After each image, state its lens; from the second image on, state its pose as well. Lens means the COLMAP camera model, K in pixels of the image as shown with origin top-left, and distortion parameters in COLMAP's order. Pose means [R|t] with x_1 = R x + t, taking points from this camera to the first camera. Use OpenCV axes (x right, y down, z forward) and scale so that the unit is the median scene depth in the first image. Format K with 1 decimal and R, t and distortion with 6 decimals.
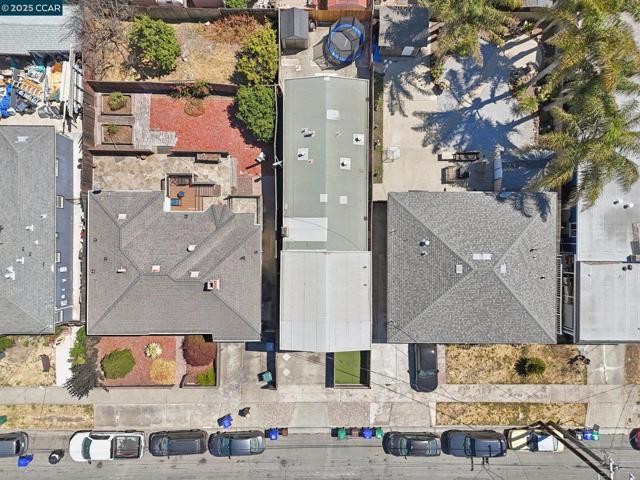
lens RADIAL K [[470.1, 0, 320.0], [0, 470.1, 240.0], [0, 0, 1]] dist [0.078876, -0.082295]
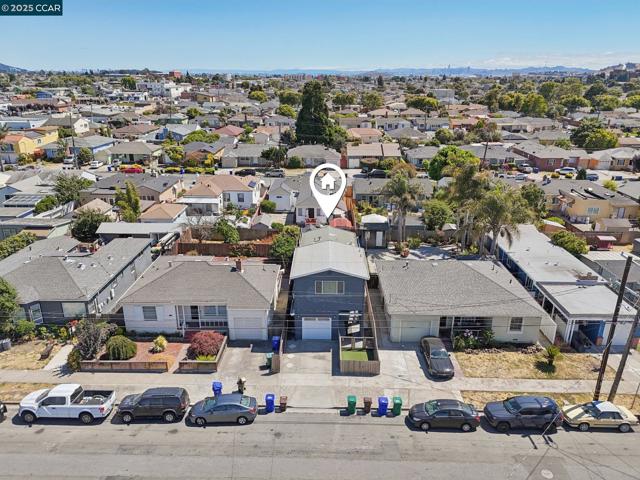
lens RADIAL K [[470.1, 0, 320.0], [0, 470.1, 240.0], [0, 0, 1]] dist [0.078876, -0.082295]
pose [[0.999863, -0.009257, -0.013712, 0.004053], [-0.009906, 0.328859, -0.944327, 1.081047], [0.013251, 0.944334, 0.328722, 0.456630]]
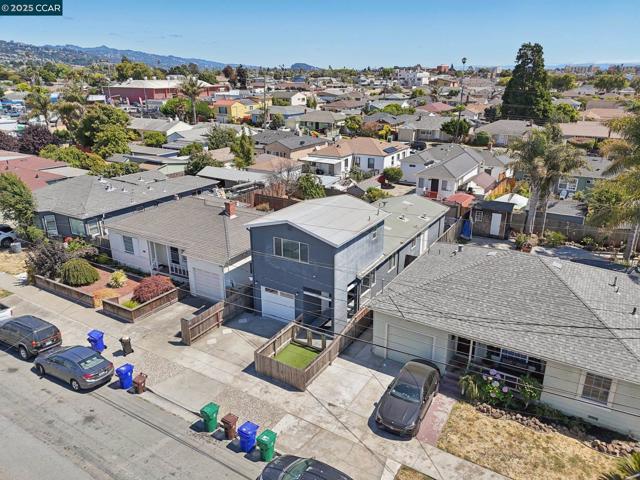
lens RADIAL K [[470.1, 0, 320.0], [0, 470.1, 240.0], [0, 0, 1]] dist [0.078876, -0.082295]
pose [[0.855027, 0.157227, -0.494174, 0.376346], [-0.518378, 0.285950, -0.805926, 0.706488], [0.014596, 0.945258, 0.325998, 0.639761]]
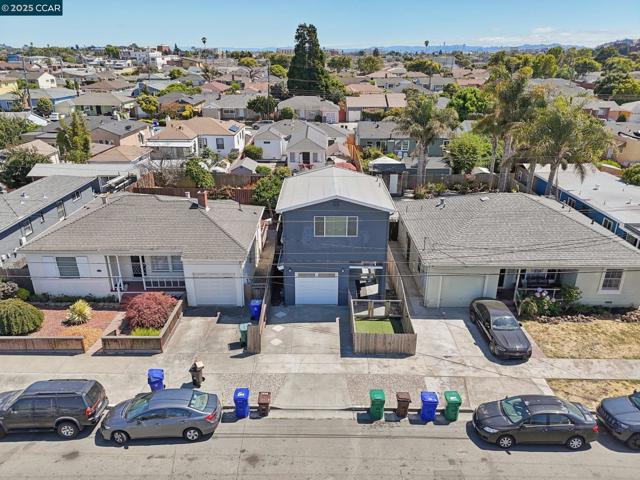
lens RADIAL K [[470.1, 0, 320.0], [0, 470.1, 240.0], [0, 0, 1]] dist [0.078876, -0.082295]
pose [[0.999899, -0.014063, -0.001935, -0.011106], [0.003345, 0.365863, -0.930663, 0.800422], [0.013795, 0.930562, 0.365873, 0.652096]]
